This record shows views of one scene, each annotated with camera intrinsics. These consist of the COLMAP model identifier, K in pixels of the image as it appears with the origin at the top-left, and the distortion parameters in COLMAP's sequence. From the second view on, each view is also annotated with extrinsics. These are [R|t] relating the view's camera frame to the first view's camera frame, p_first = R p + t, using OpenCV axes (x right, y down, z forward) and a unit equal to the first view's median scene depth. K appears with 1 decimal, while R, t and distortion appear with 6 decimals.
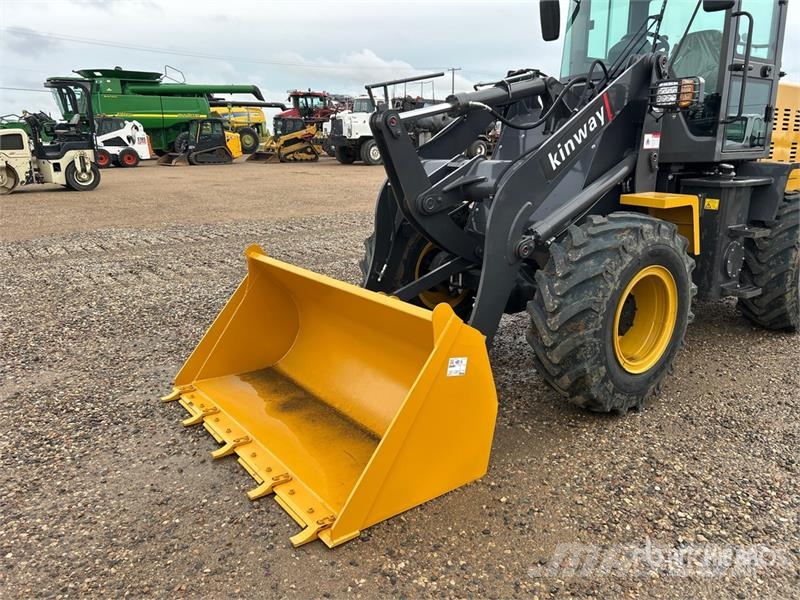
lens RADIAL K [[600.9, 0, 400.7], [0, 600.9, 297.6], [0, 0, 1]] dist [0.038184, -0.038830]
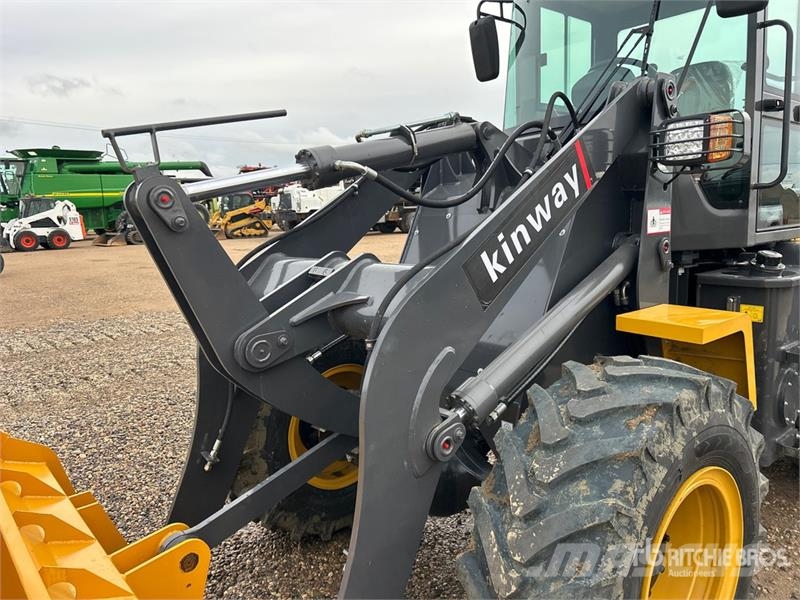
lens RADIAL K [[600.9, 0, 390.2], [0, 600.9, 295.2], [0, 0, 1]] dist [0.038184, -0.038830]
pose [[0.998705, -0.031033, 0.040321, 0.128912], [0.035516, 0.992649, -0.115703, -0.129528], [-0.036434, 0.116985, 0.992465, 0.439225]]
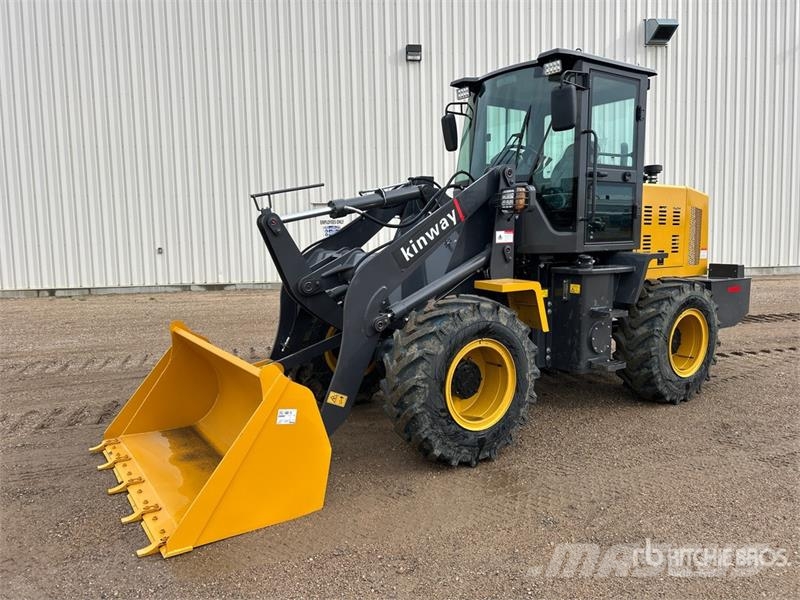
lens RADIAL K [[600.9, 0, 394.6], [0, 600.9, 304.3], [0, 0, 1]] dist [0.038184, -0.038830]
pose [[0.998470, 0.006140, -0.054953, 0.268168], [-0.012764, 0.992568, -0.121018, 0.021938], [0.053802, 0.121535, 0.991128, -0.182016]]
